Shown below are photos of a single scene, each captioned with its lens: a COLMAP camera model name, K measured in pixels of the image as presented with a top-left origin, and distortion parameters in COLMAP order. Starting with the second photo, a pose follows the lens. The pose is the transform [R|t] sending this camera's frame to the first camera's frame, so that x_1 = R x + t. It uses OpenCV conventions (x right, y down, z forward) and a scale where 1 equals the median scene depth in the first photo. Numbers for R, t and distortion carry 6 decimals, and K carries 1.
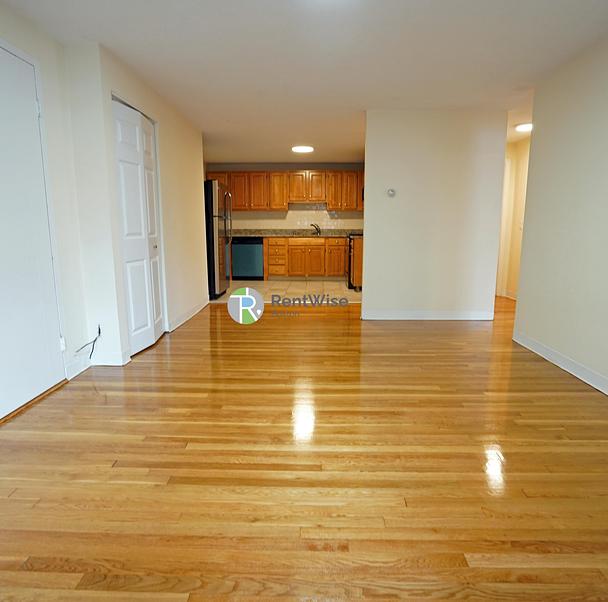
lens RADIAL K [[417.7, 0, 309.7], [0, 417.7, 294.5], [0, 0, 1]] dist [-0.070093, 0.032092]
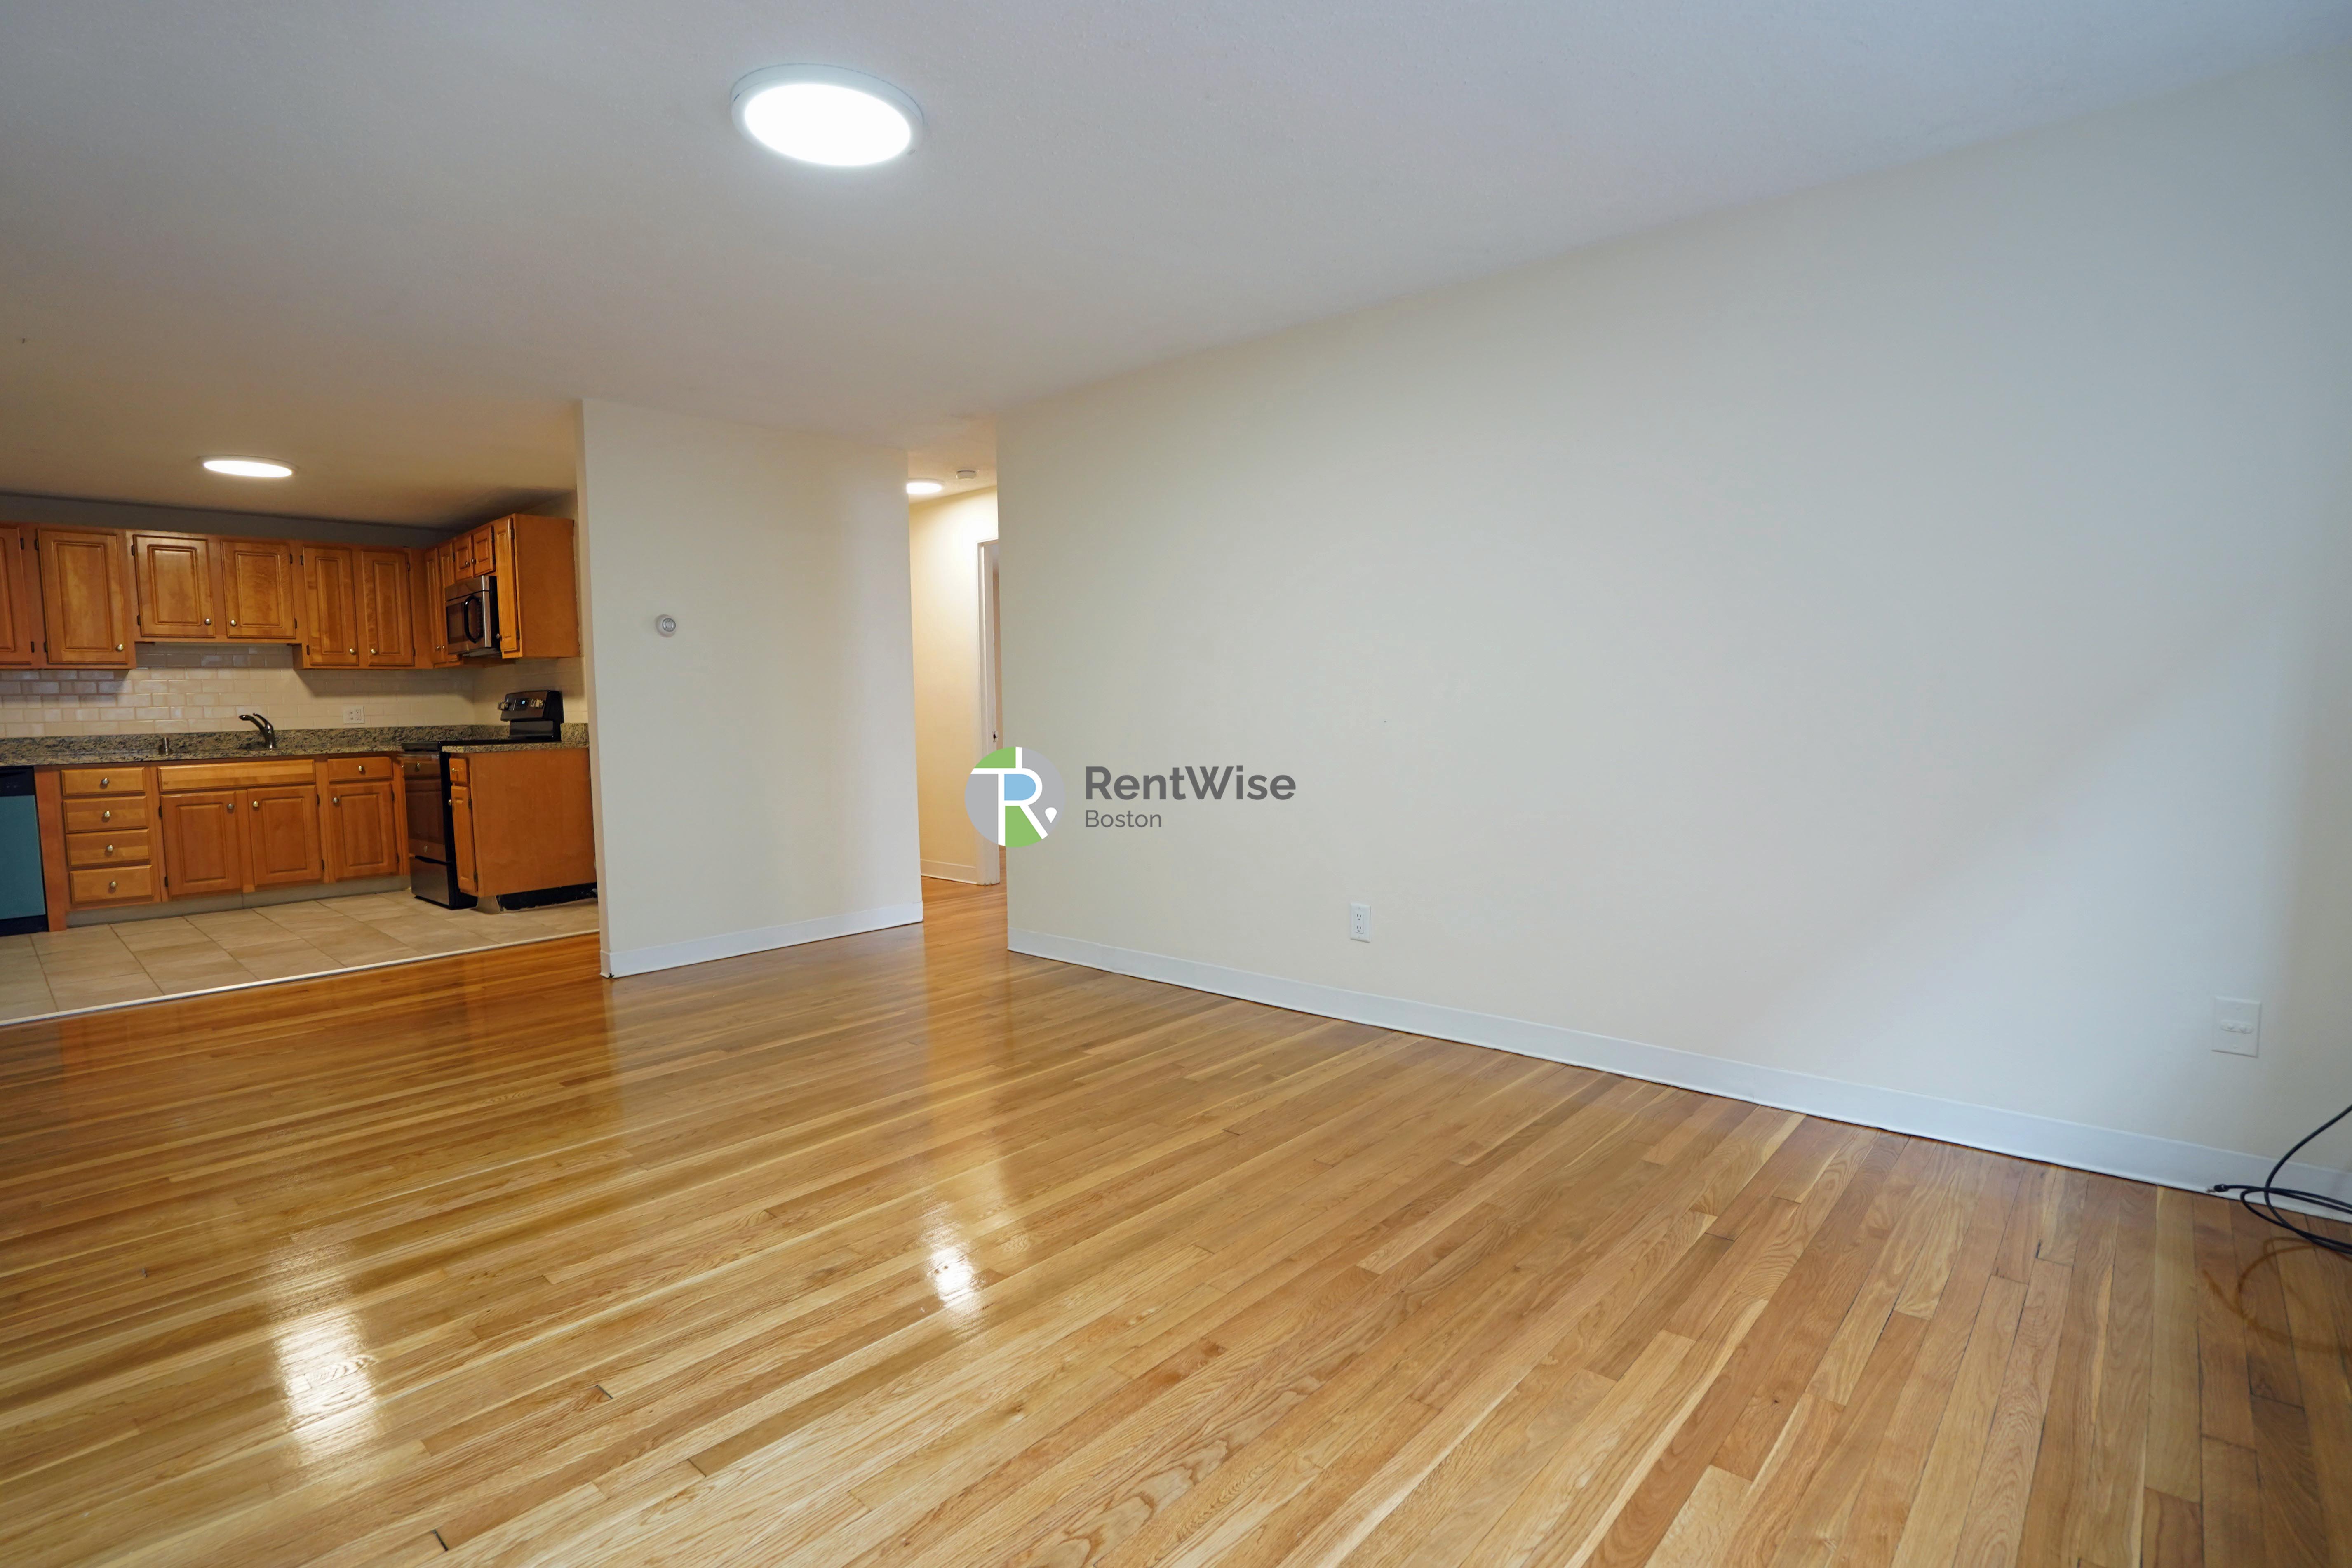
lens RADIAL K [[1130.3, 0, 1165.5], [0, 1130.3, 779.5], [0, 0, 1]] dist [-0.075956, 0.036750]
pose [[0.660712, -0.067238, 0.747622, -0.243903], [0.140502, 0.989455, -0.035182, -0.006566], [-0.737372, 0.128288, 0.663192, 0.016204]]
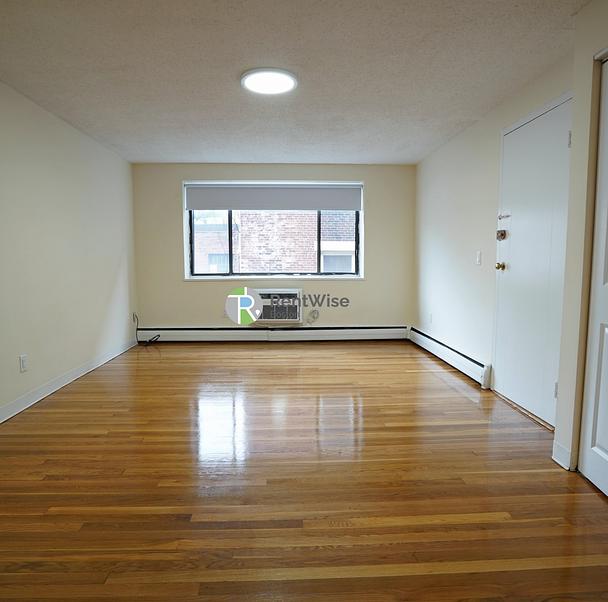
lens RADIAL K [[427.6, 0, 308.1], [0, 427.6, 302.3], [0, 0, 1]] dist [-0.066594, 0.035379]
pose [[-0.997968, 0.005805, -0.063449, 0.006295], [-0.011018, 0.965116, 0.261592, -0.170565], [0.062754, 0.261760, -0.963091, 1.003053]]
